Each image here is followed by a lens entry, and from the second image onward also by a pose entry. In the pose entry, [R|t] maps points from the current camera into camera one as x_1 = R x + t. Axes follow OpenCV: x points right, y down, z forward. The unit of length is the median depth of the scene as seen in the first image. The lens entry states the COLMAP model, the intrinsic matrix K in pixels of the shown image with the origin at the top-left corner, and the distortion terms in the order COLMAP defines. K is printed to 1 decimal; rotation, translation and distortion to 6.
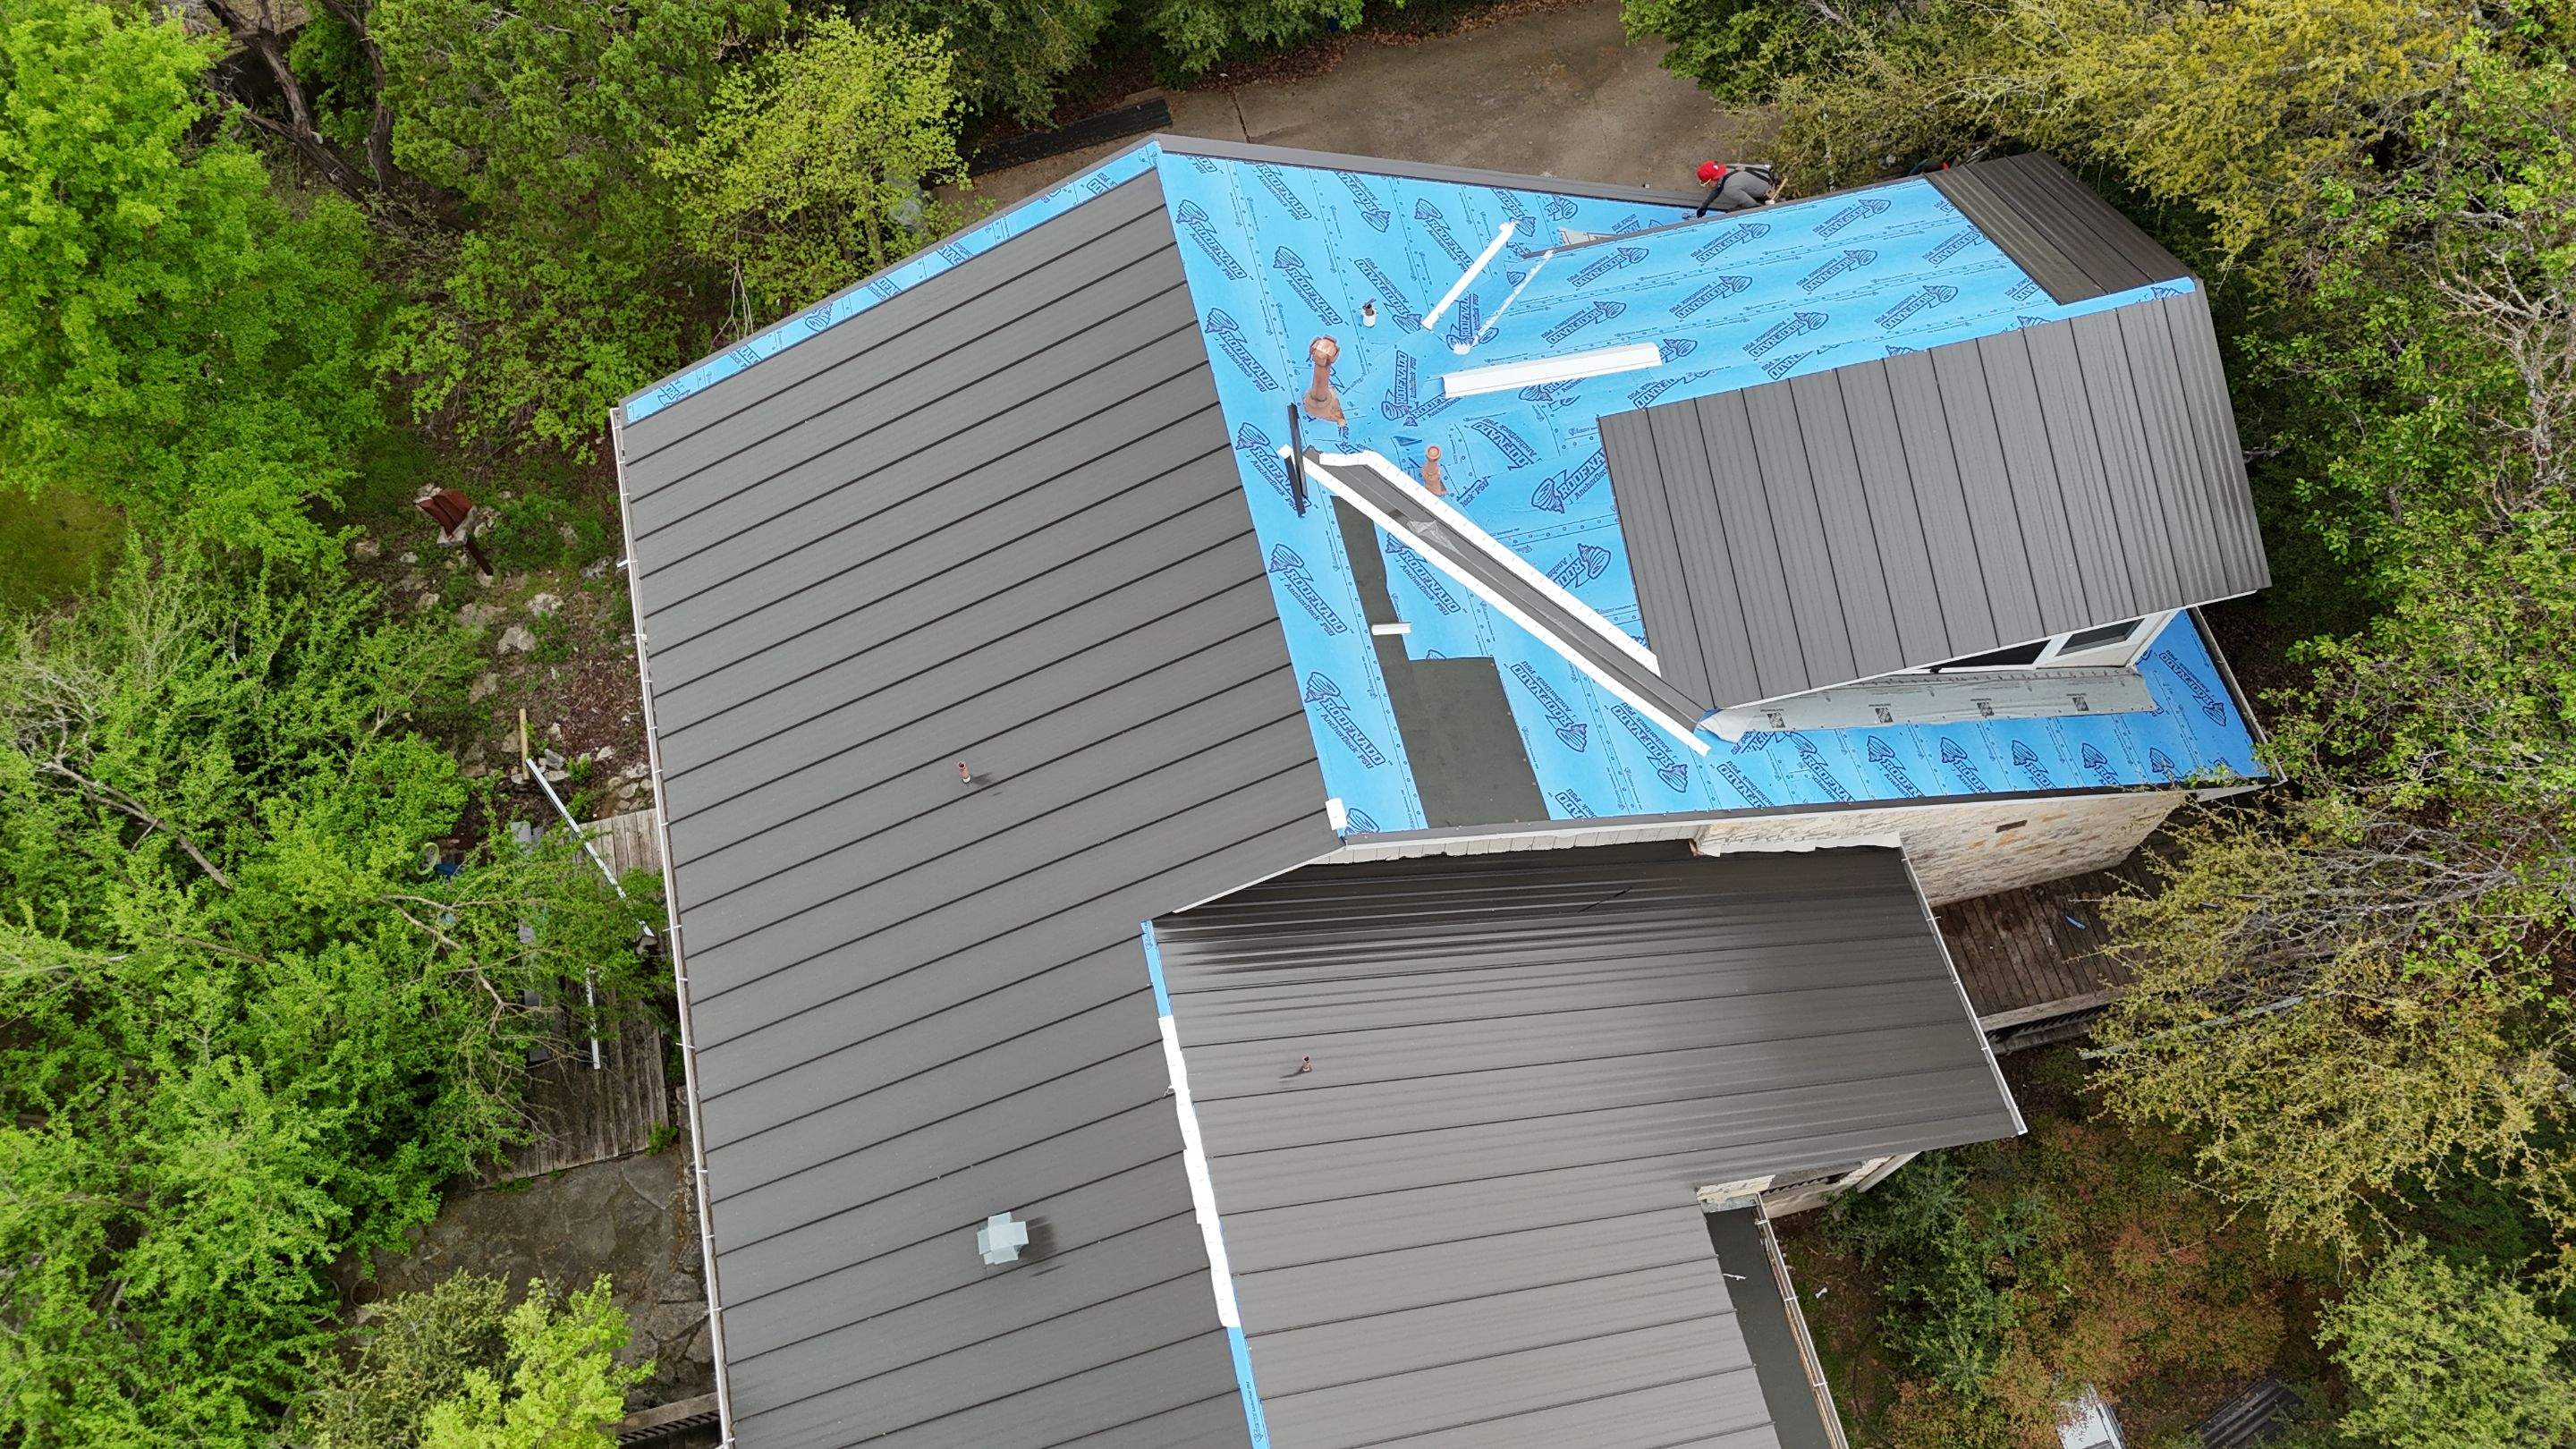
lens RADIAL K [[1885.5, 0, 1288.0], [0, 1885.5, 724.5], [0, 0, 1]] dist [0.076653, -0.069668]
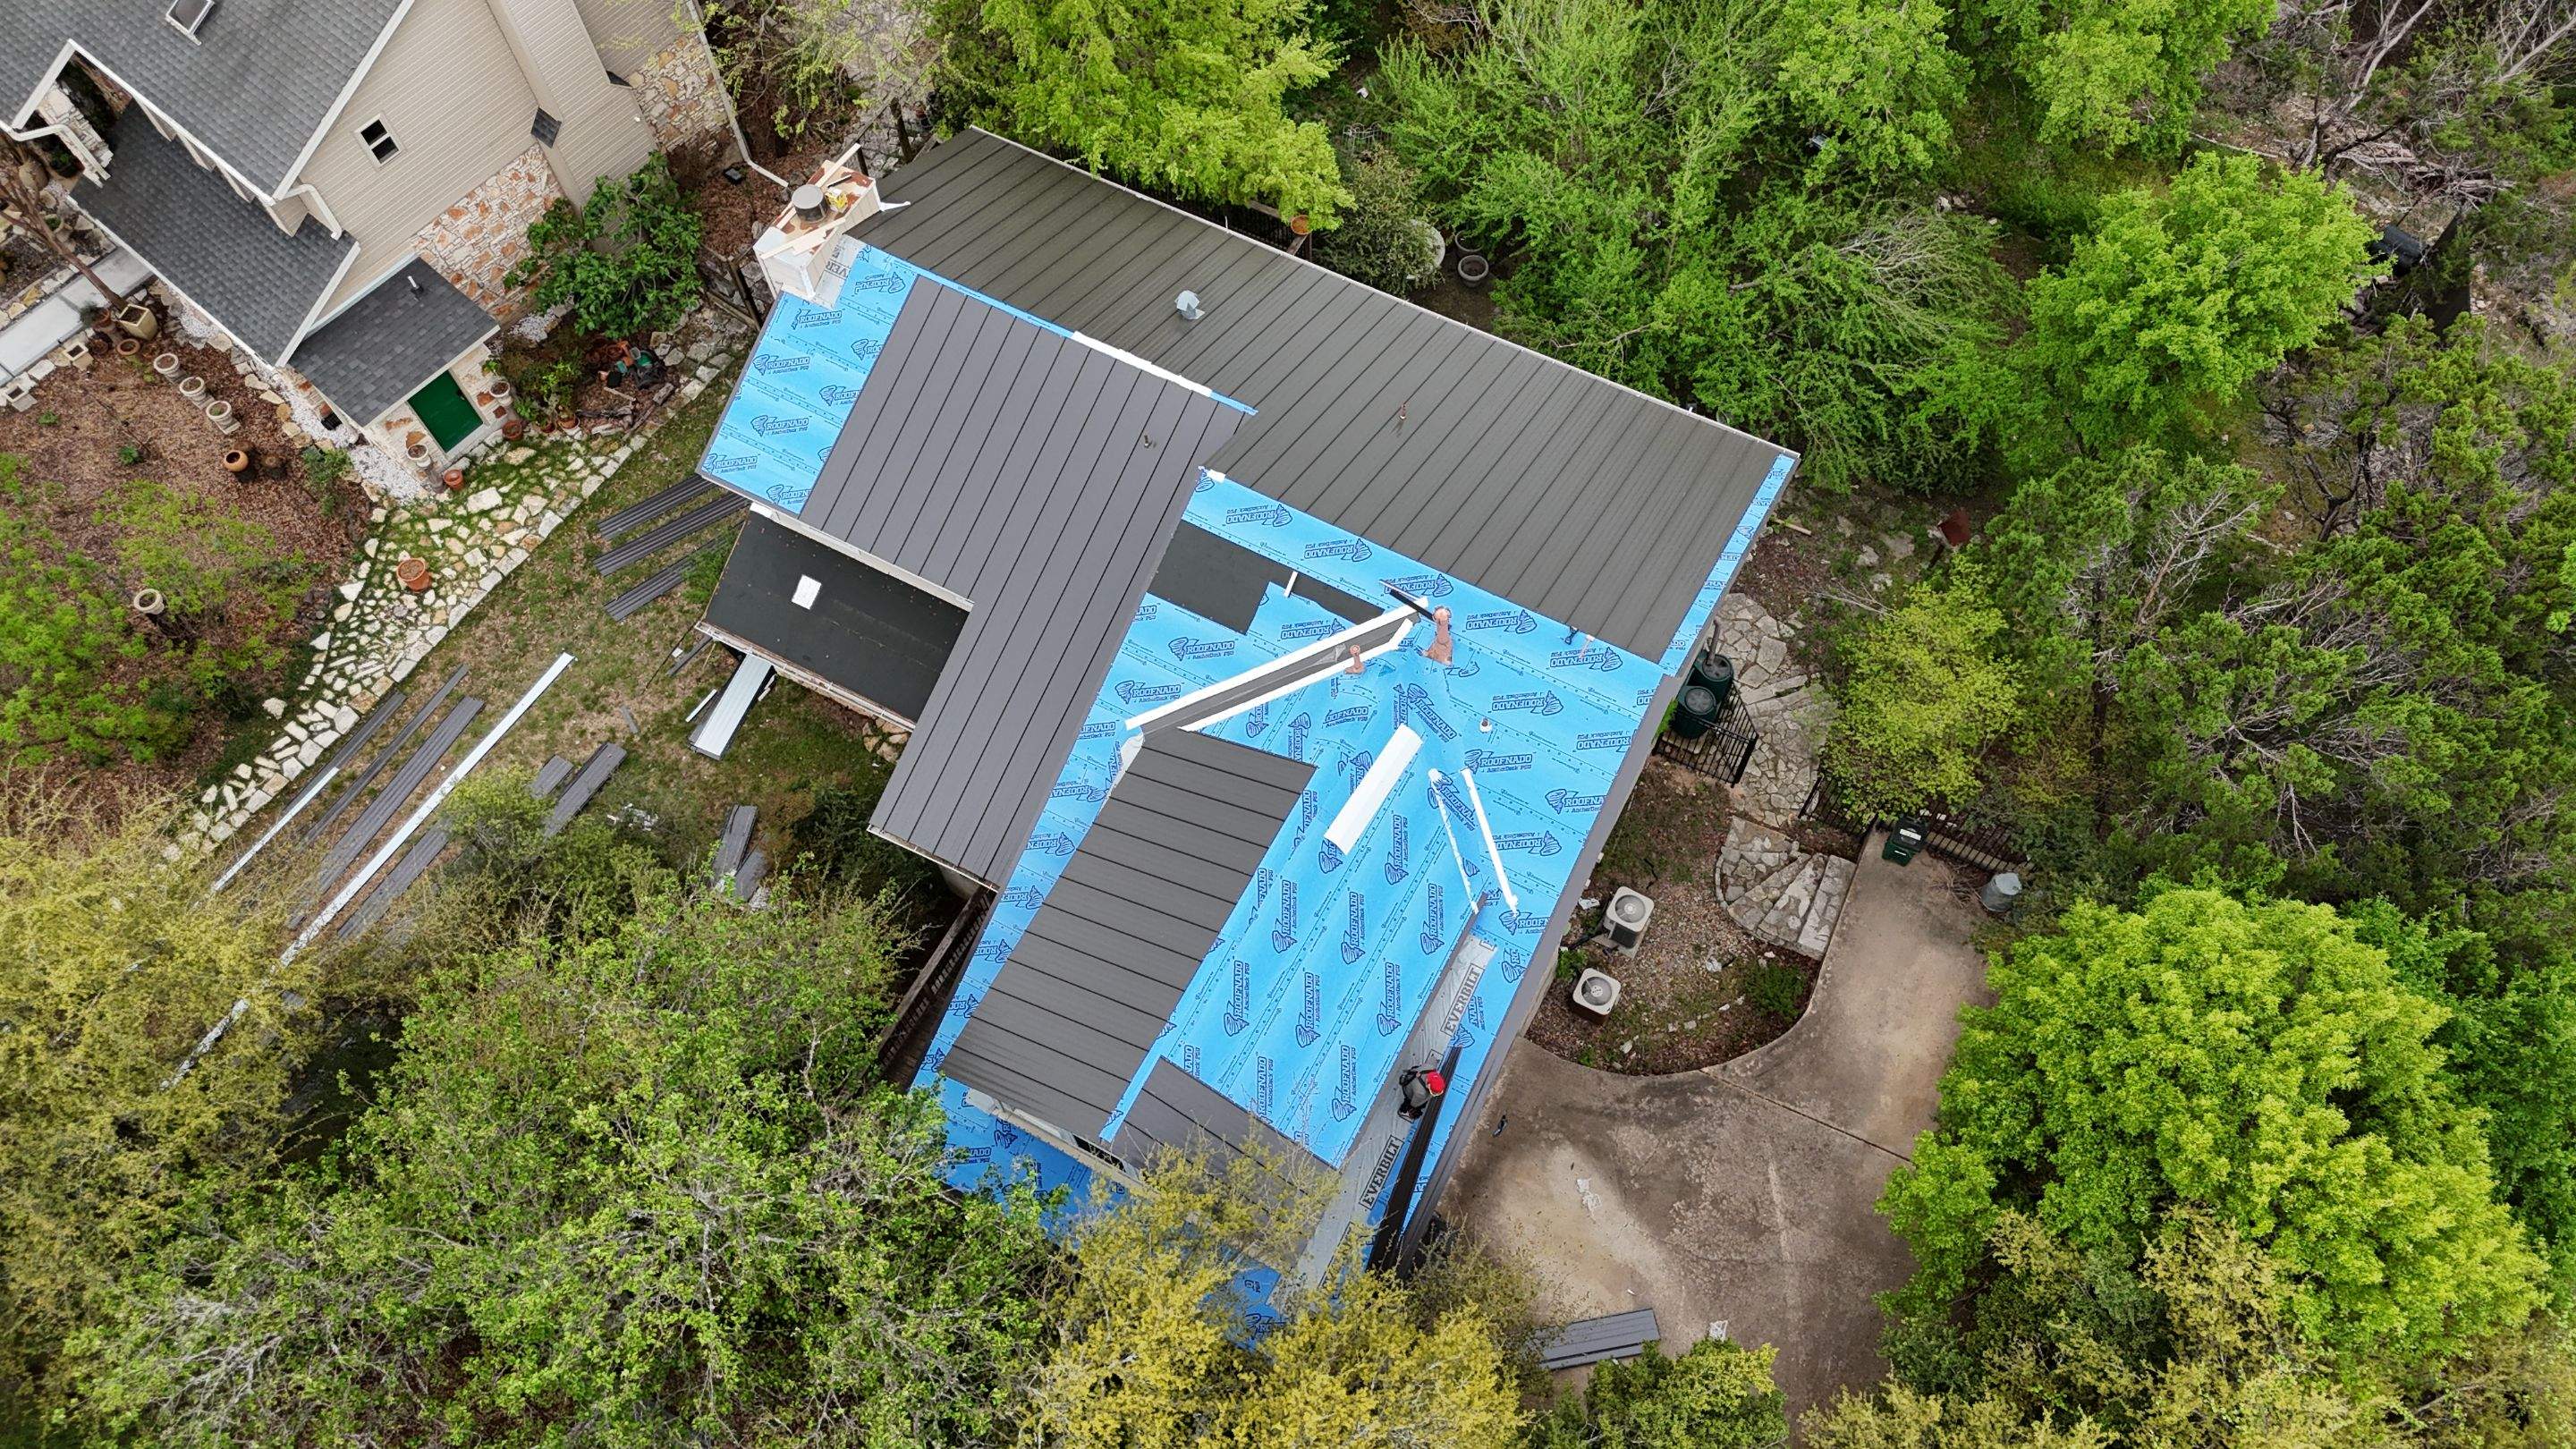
lens RADIAL K [[1912.8, 0, 1291.1], [0, 1912.8, 714.0], [0, 0, 1]] dist [0.050794, -0.002493]
pose [[-0.662755, 0.676673, -0.320732, 0.598687], [-0.665919, -0.336676, 0.665733, -1.077297], [0.342501, 0.654800, 0.673744, -0.049821]]
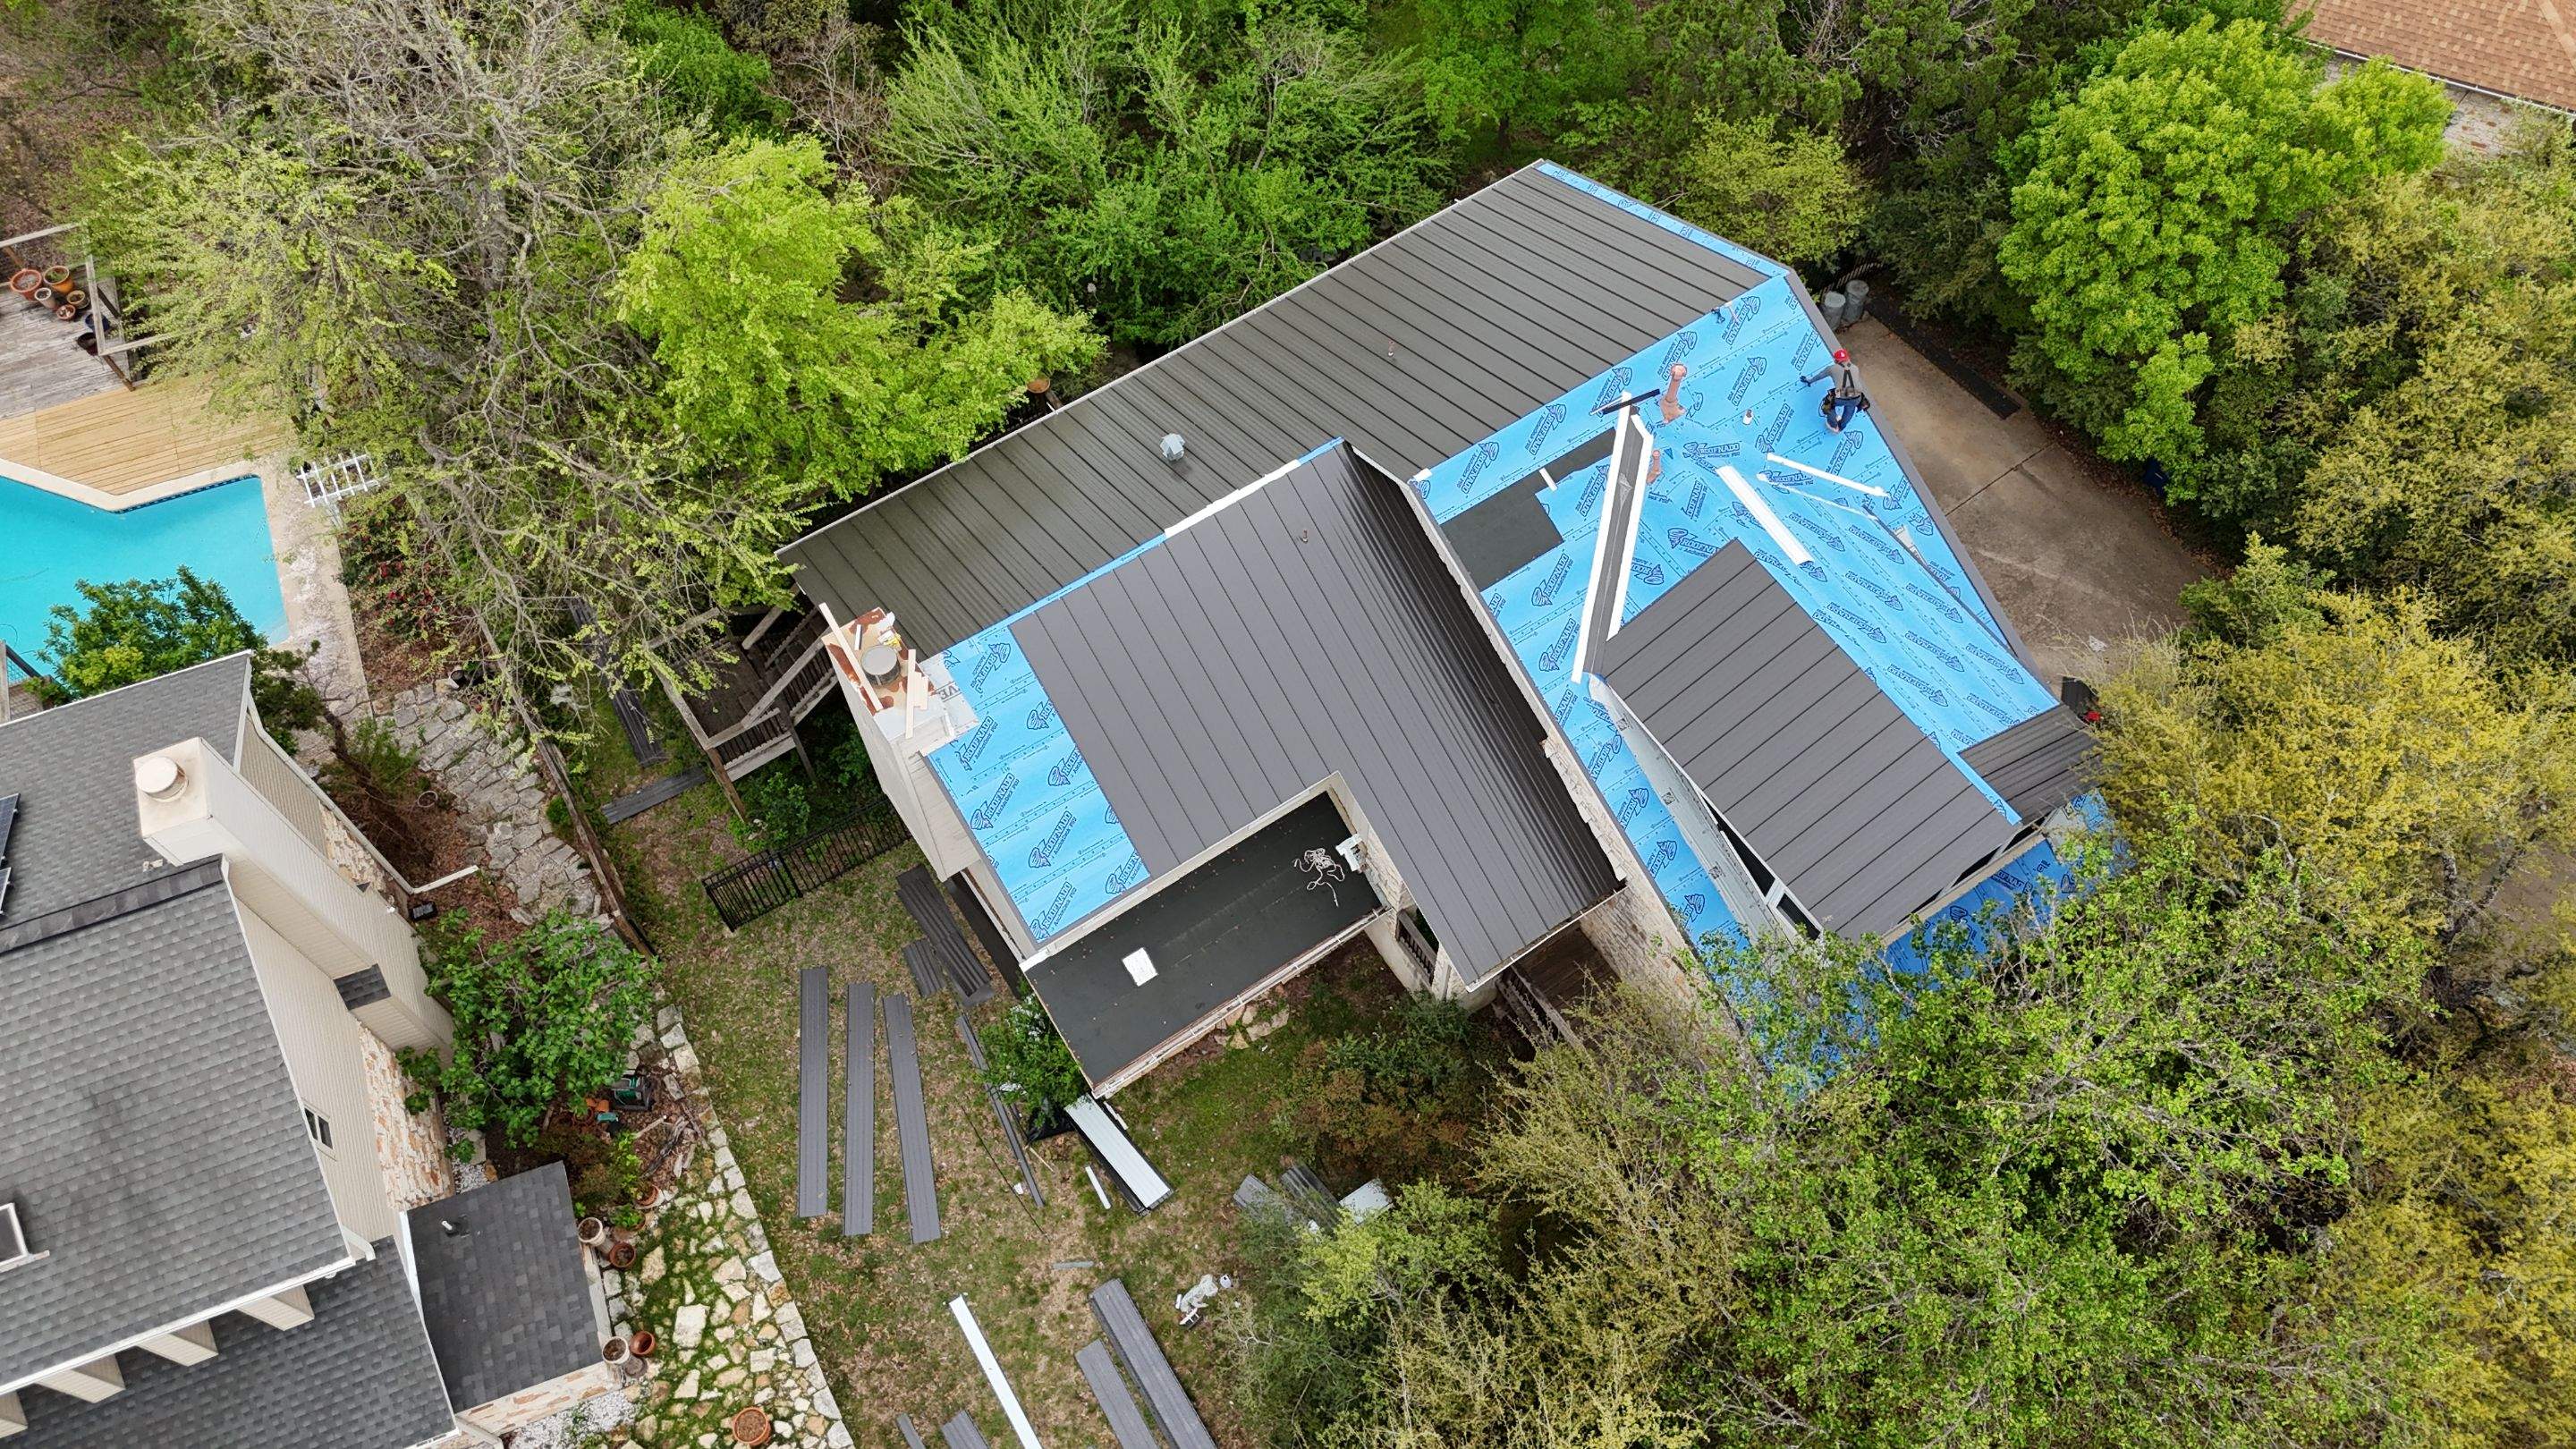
lens RADIAL K [[1885.5, 0, 1288.0], [0, 1885.5, 724.5], [0, 0, 1]] dist [0.076653, -0.069668]
pose [[0.348470, 0.822654, -0.449231, 0.846711], [-0.852469, 0.477416, 0.213004, -0.097779], [0.389699, 0.308730, 0.867652, -0.491140]]
